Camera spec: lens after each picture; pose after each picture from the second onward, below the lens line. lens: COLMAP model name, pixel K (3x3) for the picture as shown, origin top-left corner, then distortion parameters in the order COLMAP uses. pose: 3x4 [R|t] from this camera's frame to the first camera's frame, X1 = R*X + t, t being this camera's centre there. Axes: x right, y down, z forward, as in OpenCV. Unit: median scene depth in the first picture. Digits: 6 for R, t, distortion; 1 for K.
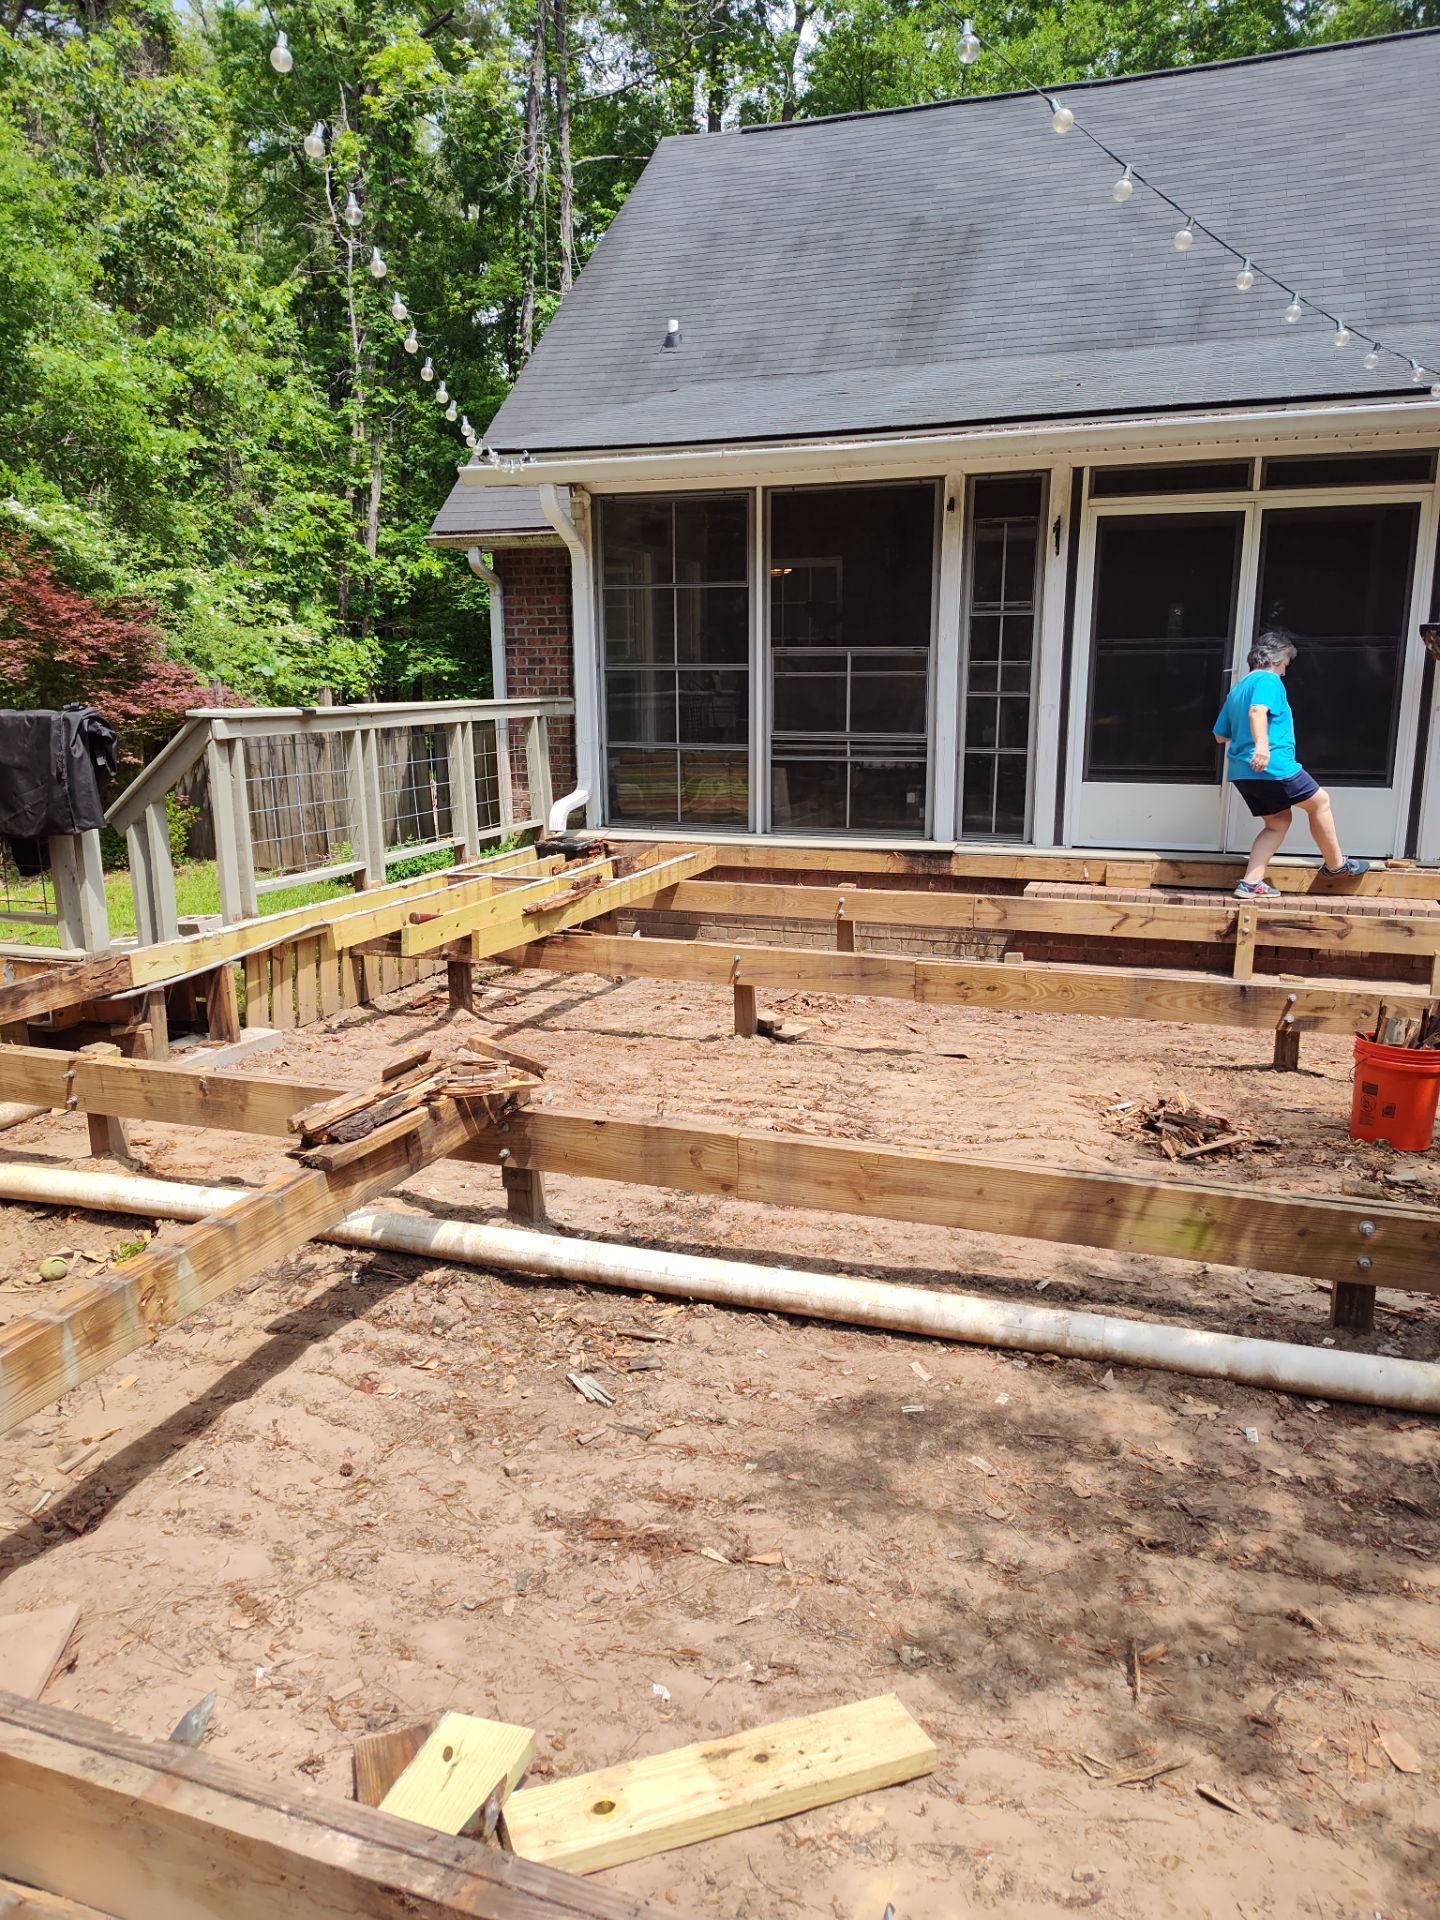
lens RADIAL K [[1311.5, 0, 749.6], [0, 1311.5, 957.4], [0, 0, 1]] dist [0.050810, -0.063544]
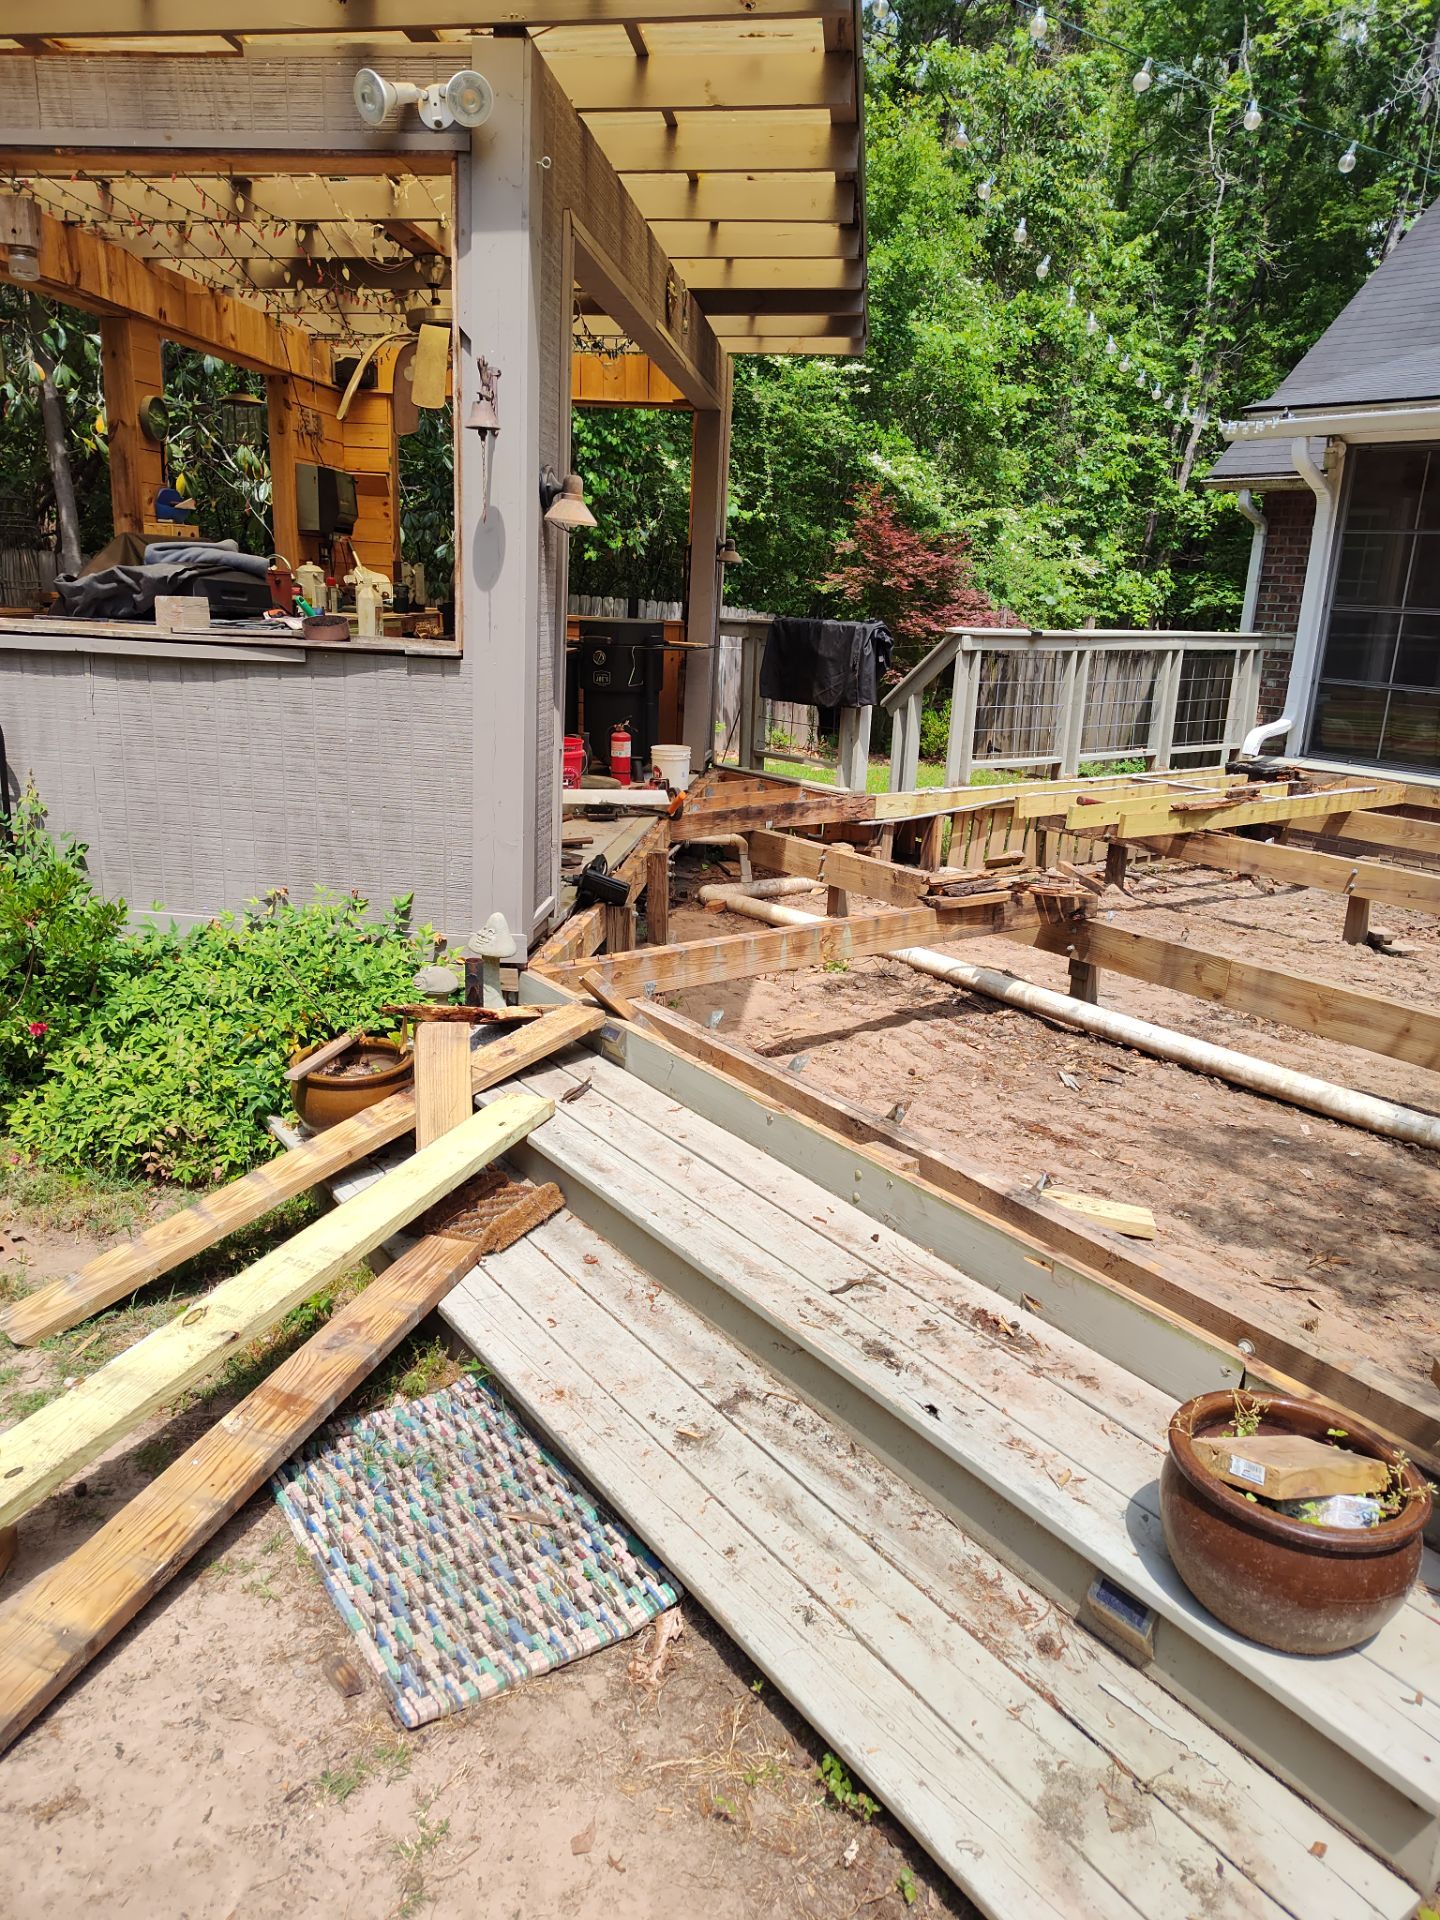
lens RADIAL K [[1325.6, 0, 720.0], [0, 1325.6, 960.0], [0, 0, 1]] dist [0.071094, -0.067663]
pose [[0.821205, 0.190796, -0.537791, 0.149021], [-0.164478, 0.981591, 0.097088, 0.044095], [0.546415, 0.008726, 0.837469, -0.222376]]
